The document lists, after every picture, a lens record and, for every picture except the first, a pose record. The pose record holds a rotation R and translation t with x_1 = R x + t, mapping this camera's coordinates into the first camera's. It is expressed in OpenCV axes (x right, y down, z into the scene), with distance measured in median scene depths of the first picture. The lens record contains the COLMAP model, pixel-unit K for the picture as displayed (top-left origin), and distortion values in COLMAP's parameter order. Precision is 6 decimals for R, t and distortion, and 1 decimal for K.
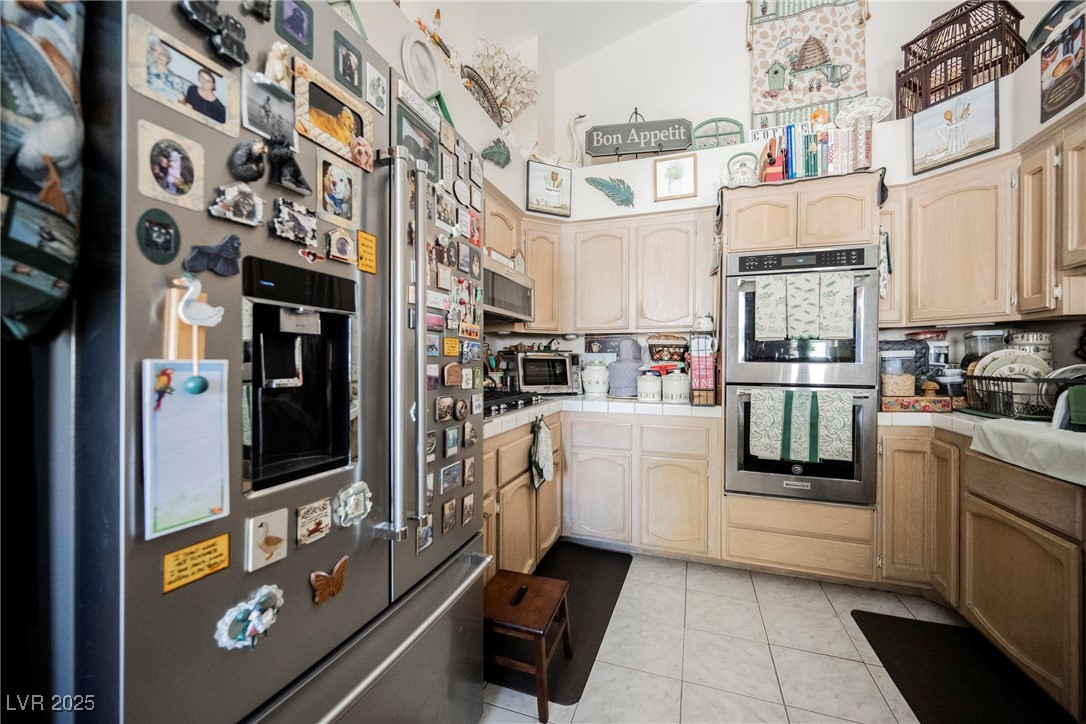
lens RADIAL K [[424.1, 0, 543.0], [0, 424.1, 362.0], [0, 0, 1]] dist [-0.001070, -0.000079]
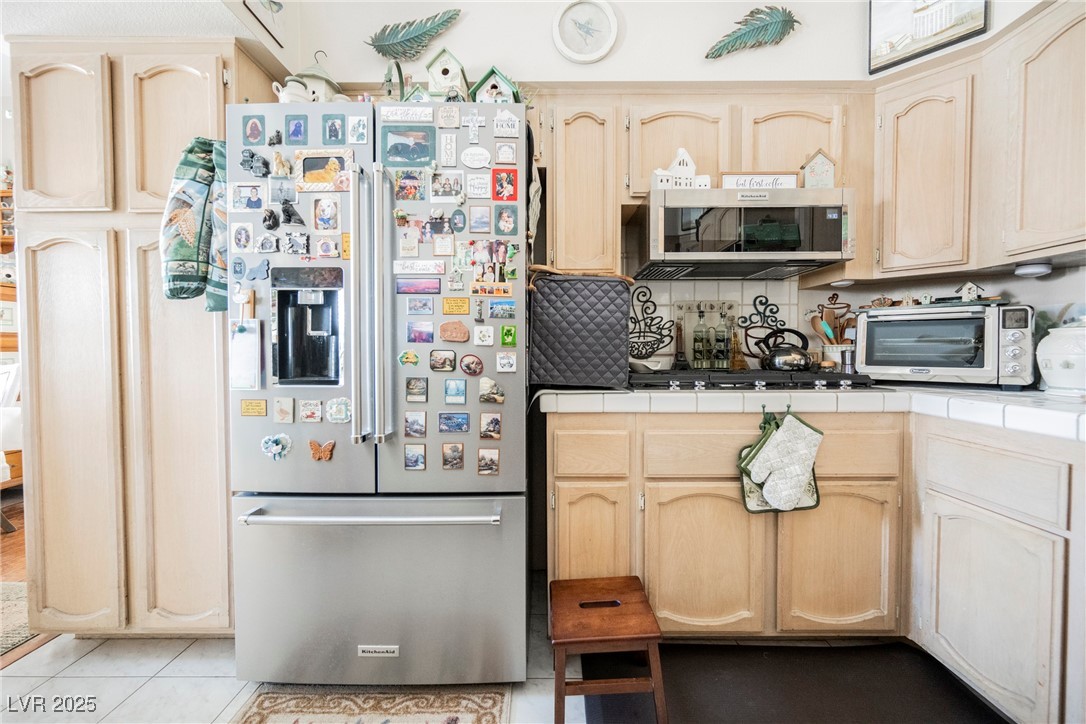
lens RADIAL K [[424.1, 0, 543.0], [0, 424.1, 362.0], [0, 0, 1]] dist [-0.001070, -0.000079]
pose [[0.331407, 0.019359, -0.943289, 0.585310], [0.001878, 0.999774, 0.021178, 0.056908], [0.943486, -0.008790, 0.331296, 0.546212]]
